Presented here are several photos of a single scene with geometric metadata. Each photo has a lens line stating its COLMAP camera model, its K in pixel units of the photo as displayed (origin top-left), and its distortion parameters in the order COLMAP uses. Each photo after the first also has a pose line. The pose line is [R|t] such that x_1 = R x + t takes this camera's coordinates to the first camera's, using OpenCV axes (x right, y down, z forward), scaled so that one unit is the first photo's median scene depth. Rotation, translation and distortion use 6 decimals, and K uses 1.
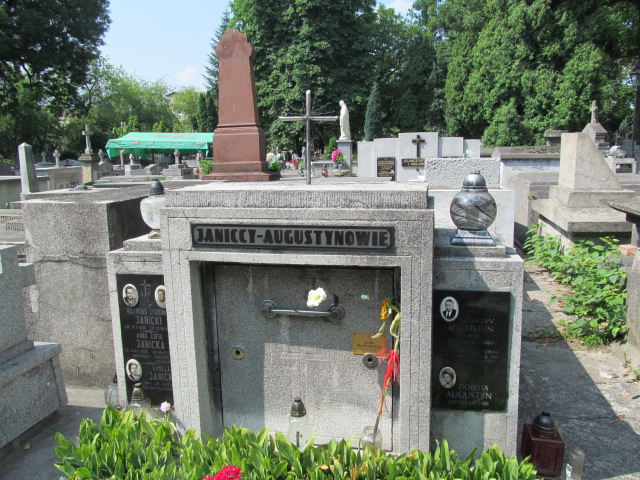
lens RADIAL K [[530.1, 0, 320.2], [0, 530.1, 239.5], [0, 0, 1]] dist [-0.050818, 0.002203]
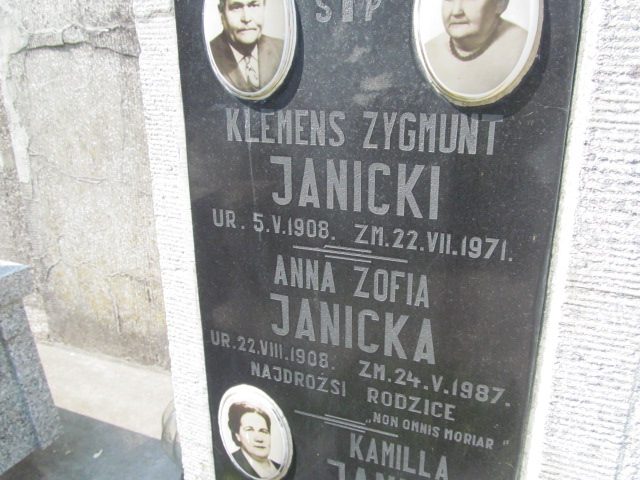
lens RADIAL K [[530.1, 0, 320.7], [0, 530.1, 240.8], [0, 0, 1]] dist [-0.050818, 0.002203]
pose [[0.979289, 0.073833, -0.188524, -0.297946], [-0.043858, 0.986386, 0.158488, 0.142041], [0.197660, -0.146937, 0.969196, 0.822836]]
